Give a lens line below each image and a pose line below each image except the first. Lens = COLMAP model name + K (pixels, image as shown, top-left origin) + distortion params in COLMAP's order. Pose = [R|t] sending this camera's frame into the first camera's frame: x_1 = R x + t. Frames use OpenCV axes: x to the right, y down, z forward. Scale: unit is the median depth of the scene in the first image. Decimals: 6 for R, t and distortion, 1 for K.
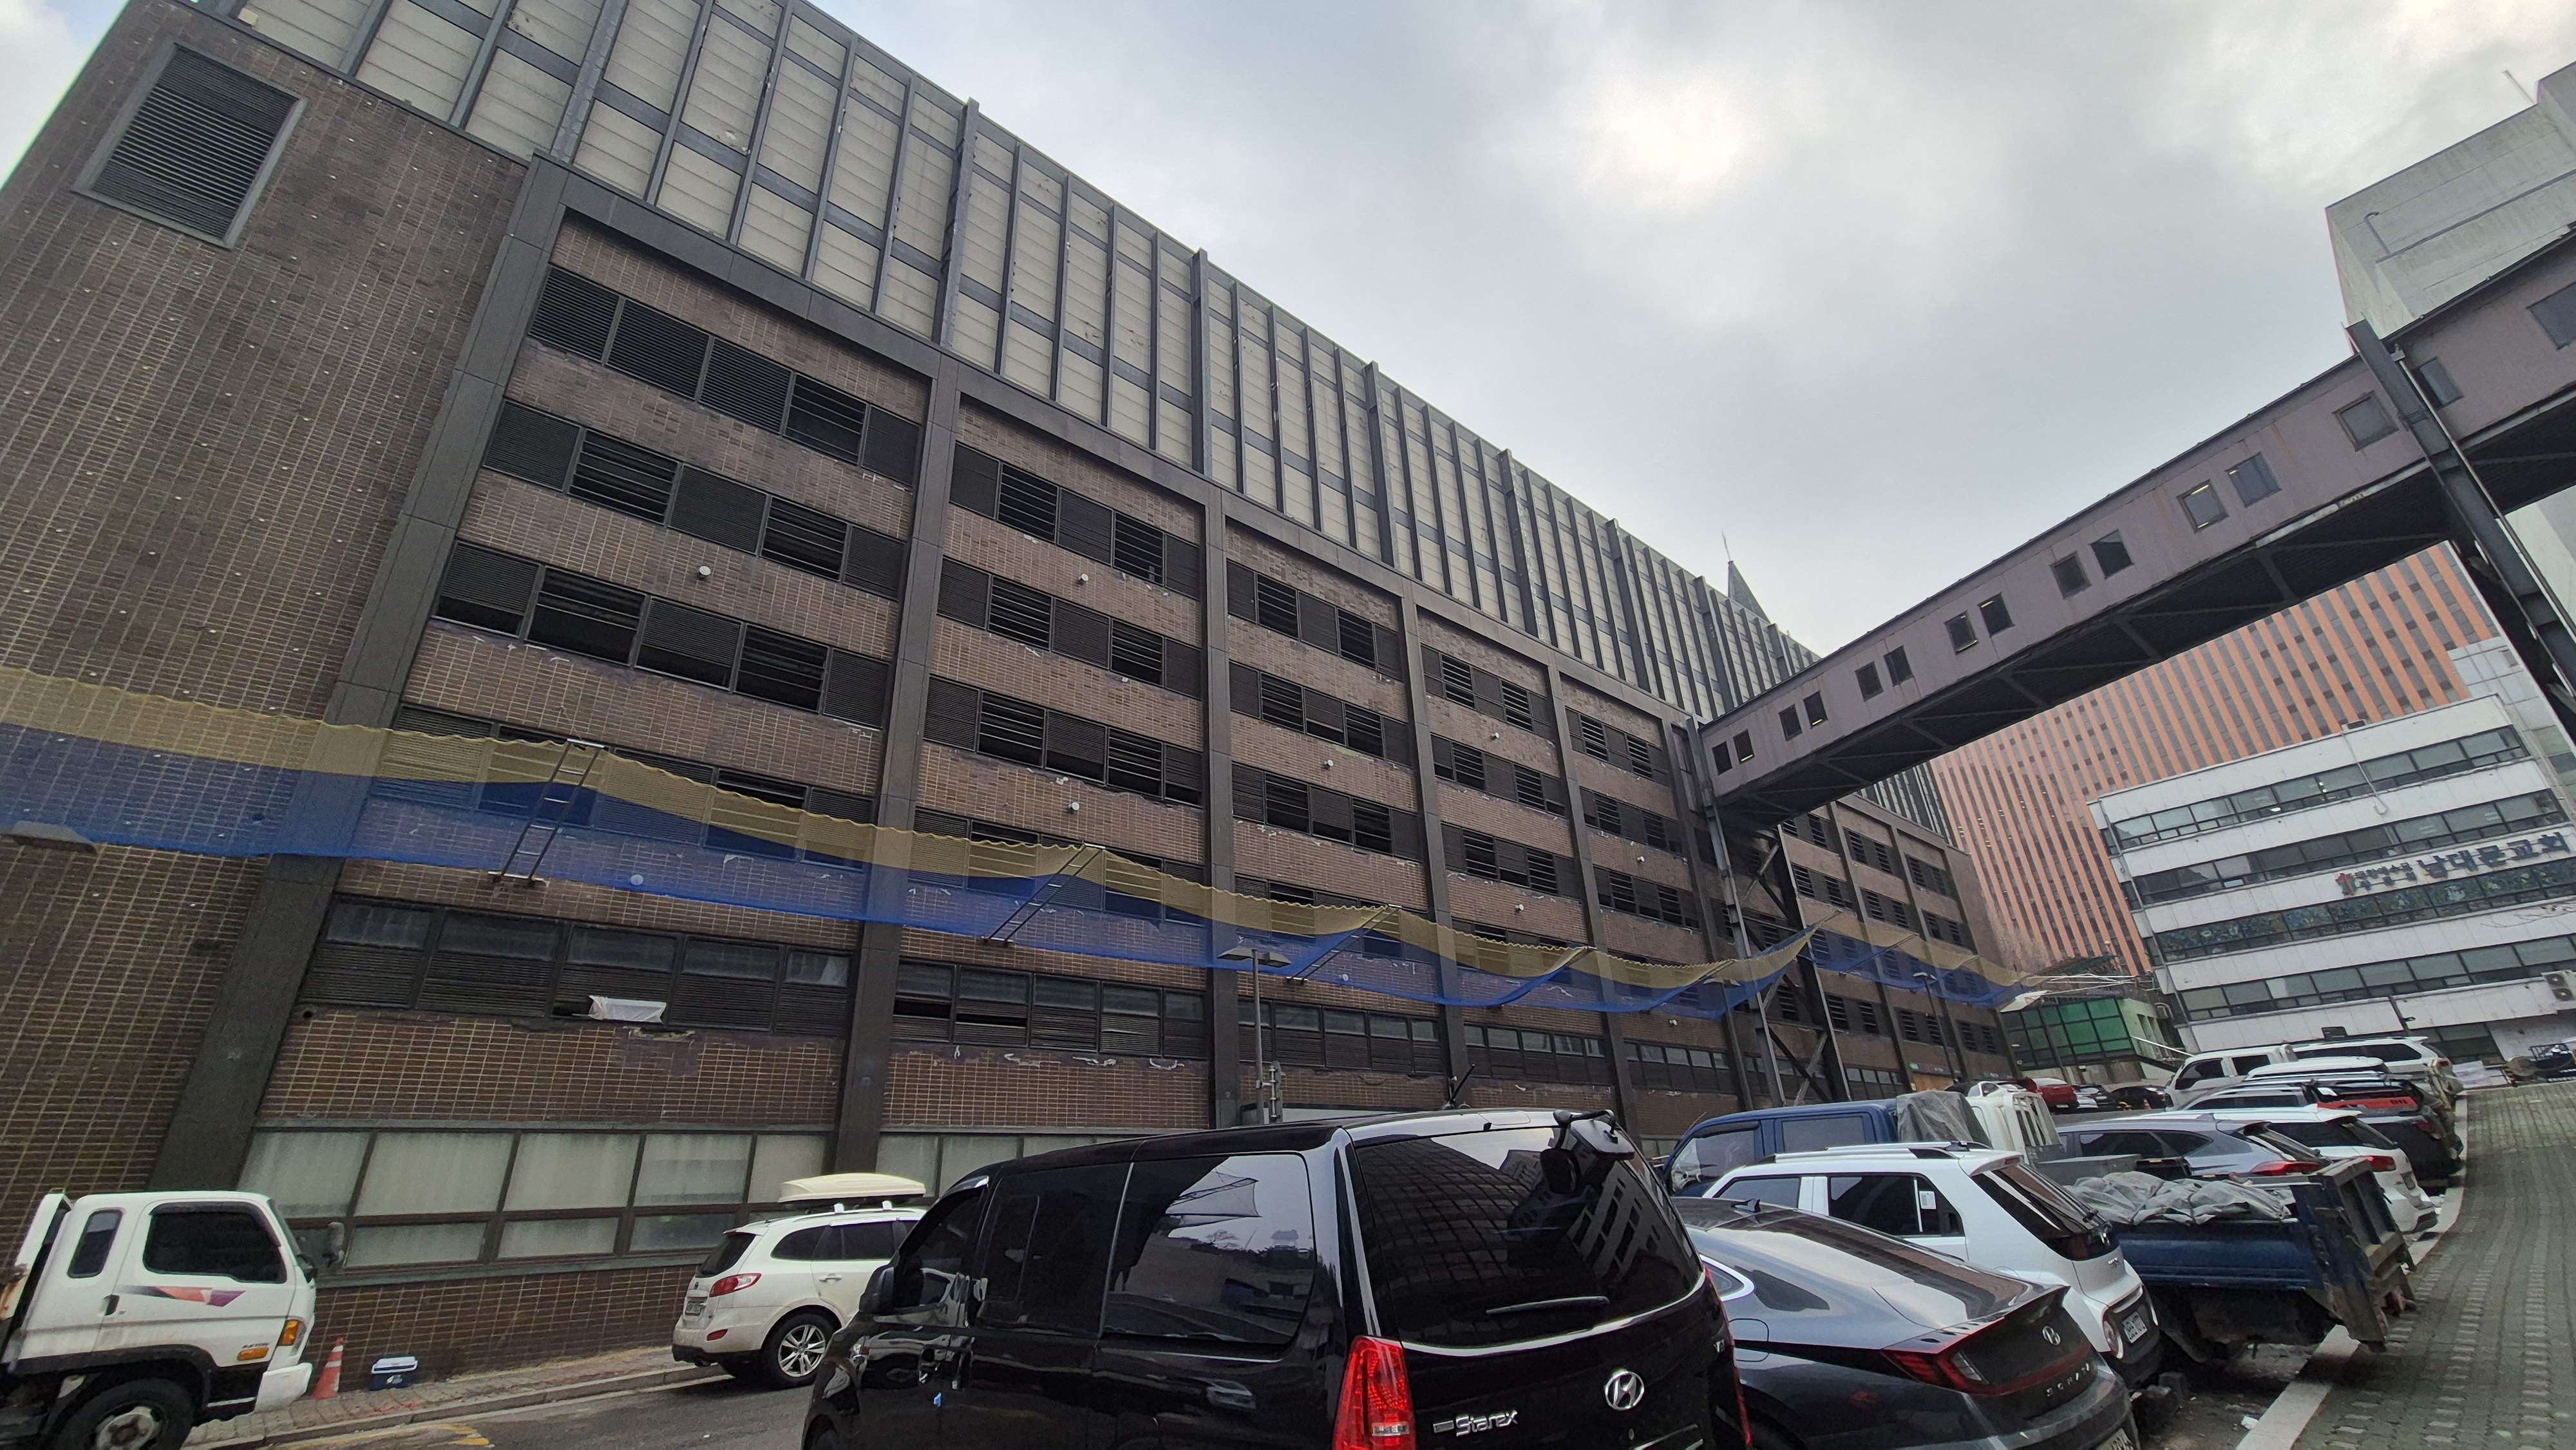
lens RADIAL K [[1053.6, 0, 1288.7], [0, 1053.6, 725.2], [0, 0, 1]] dist [-0.000193, -0.000037]
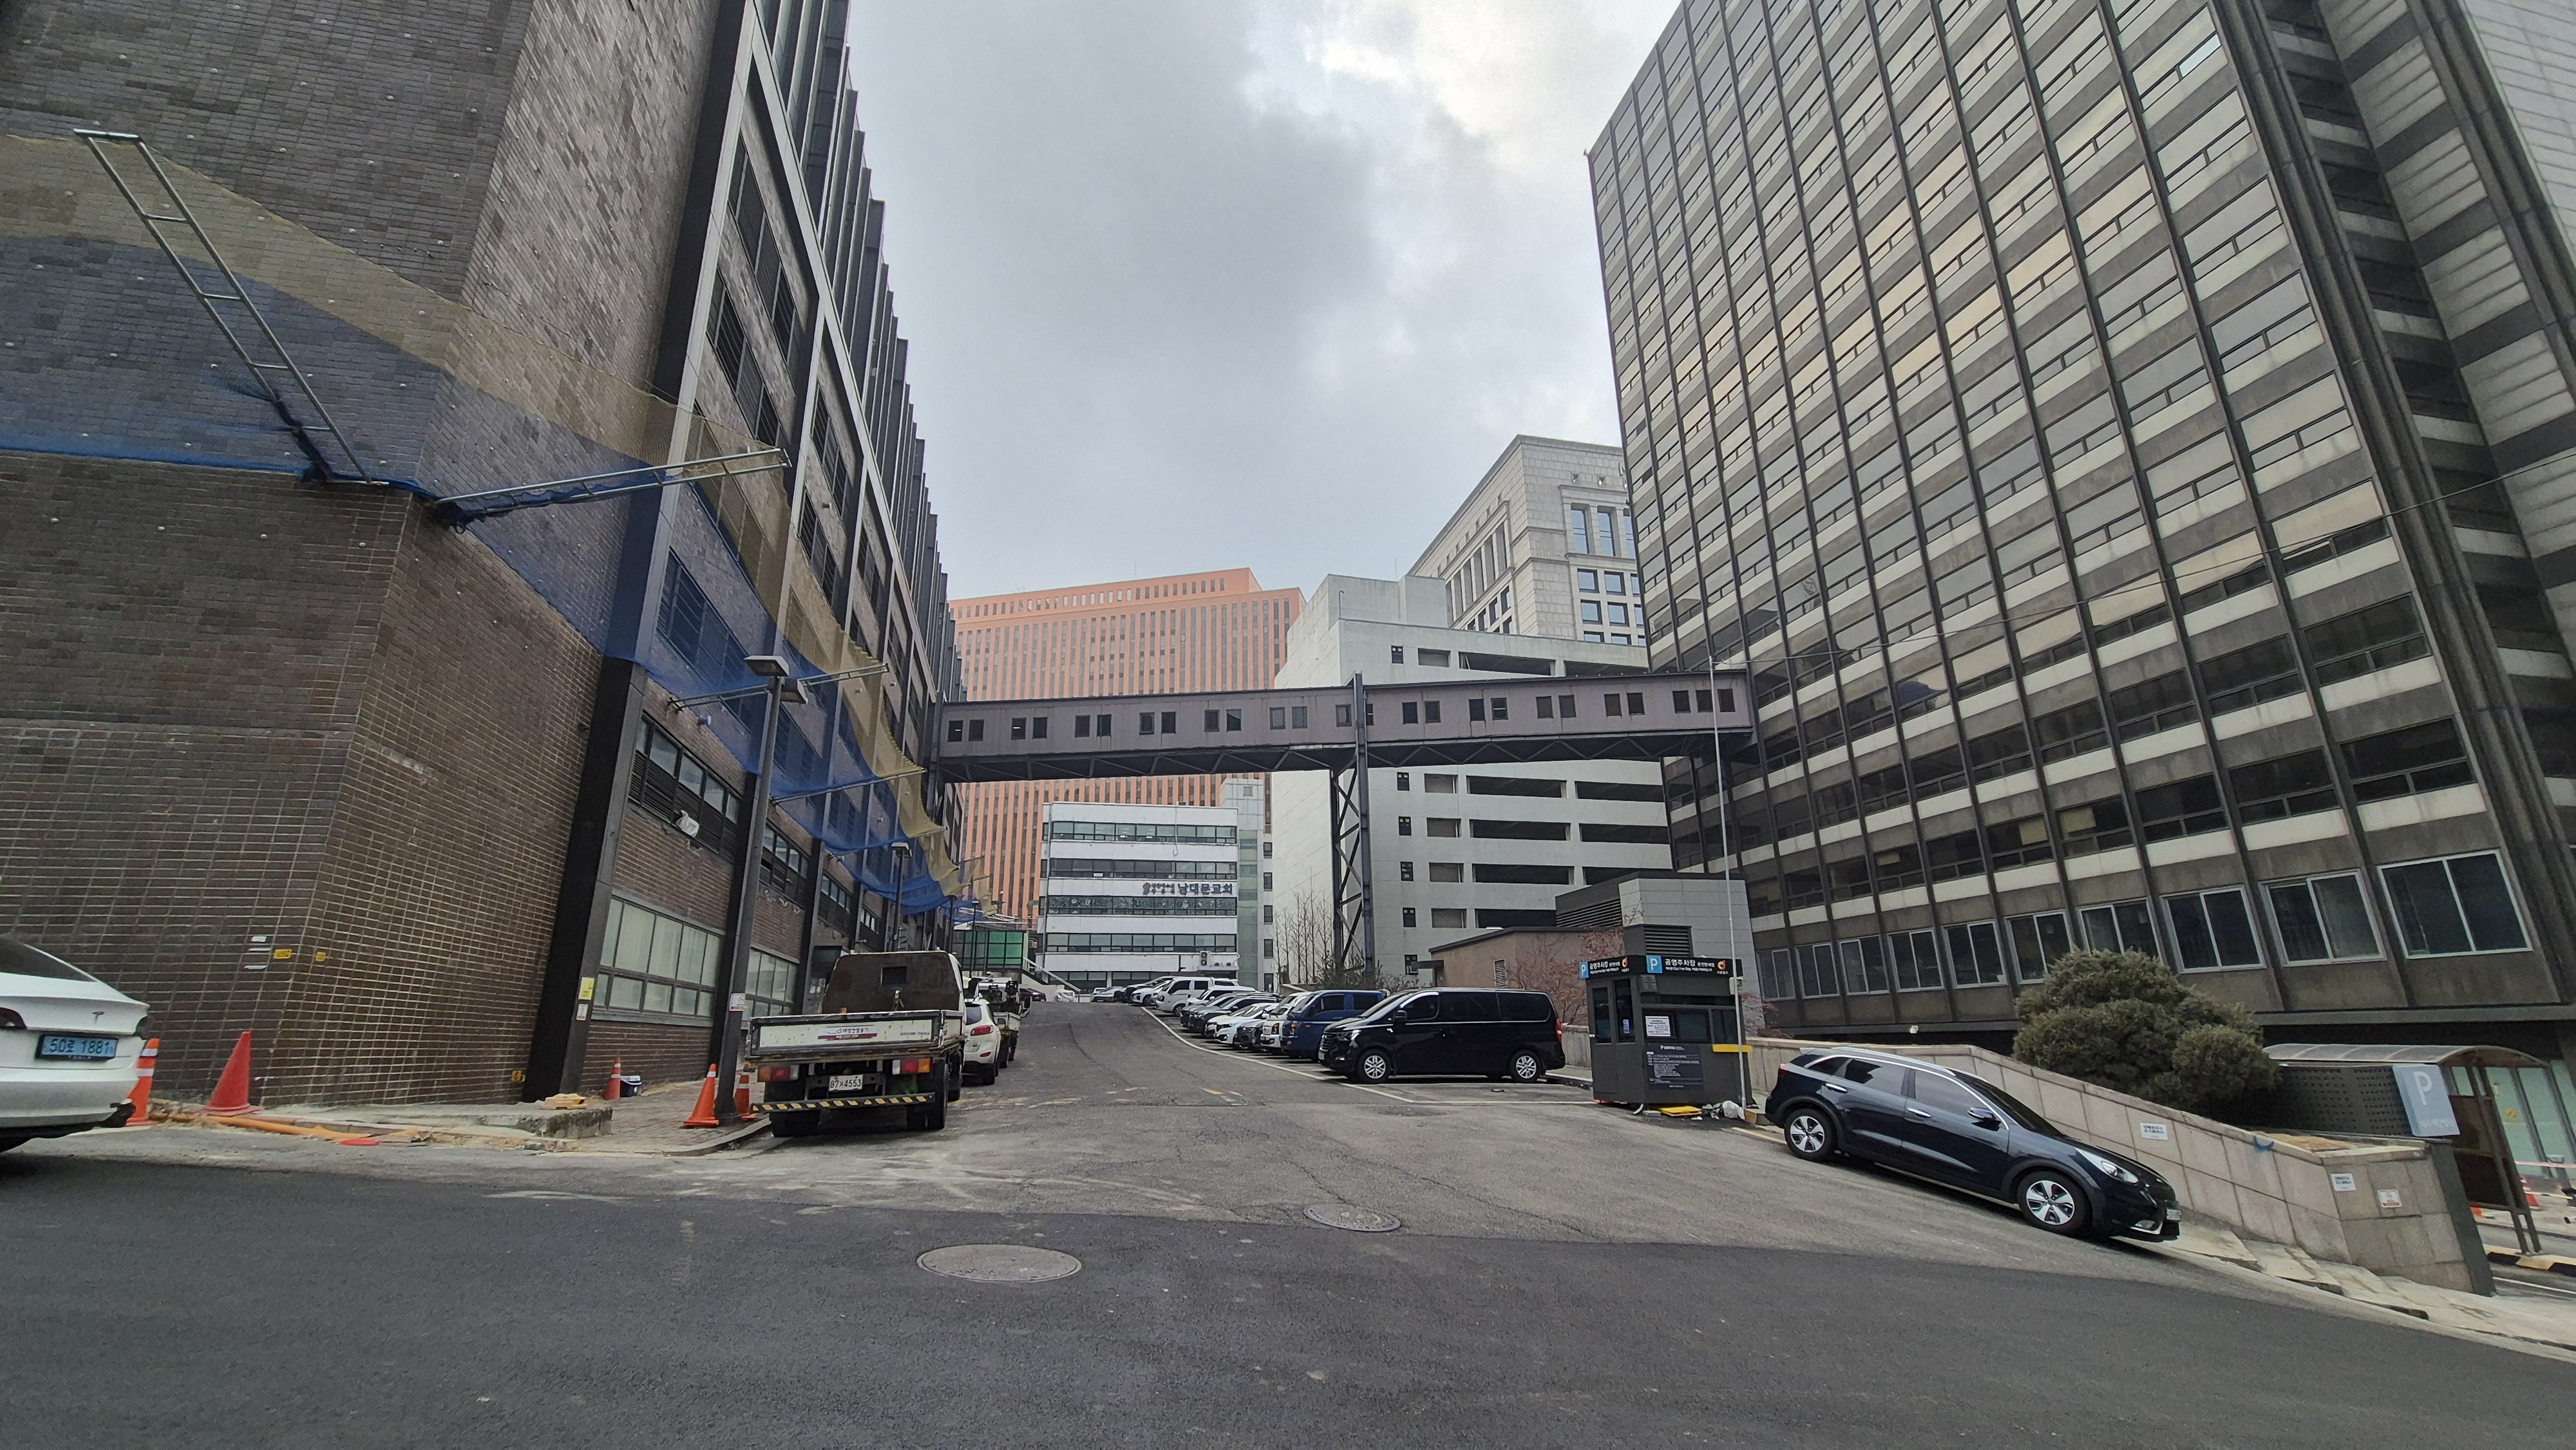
lens RADIAL K [[1053.6, 0, 1286.9], [0, 1053.6, 732.1], [0, 0, 1]] dist [-0.000193, -0.000037]
pose [[0.473815, 0.293719, 0.830198, -0.404911], [-0.383144, 0.917590, -0.105968, 0.010638], [-0.792906, -0.267876, 0.547305, -0.060856]]
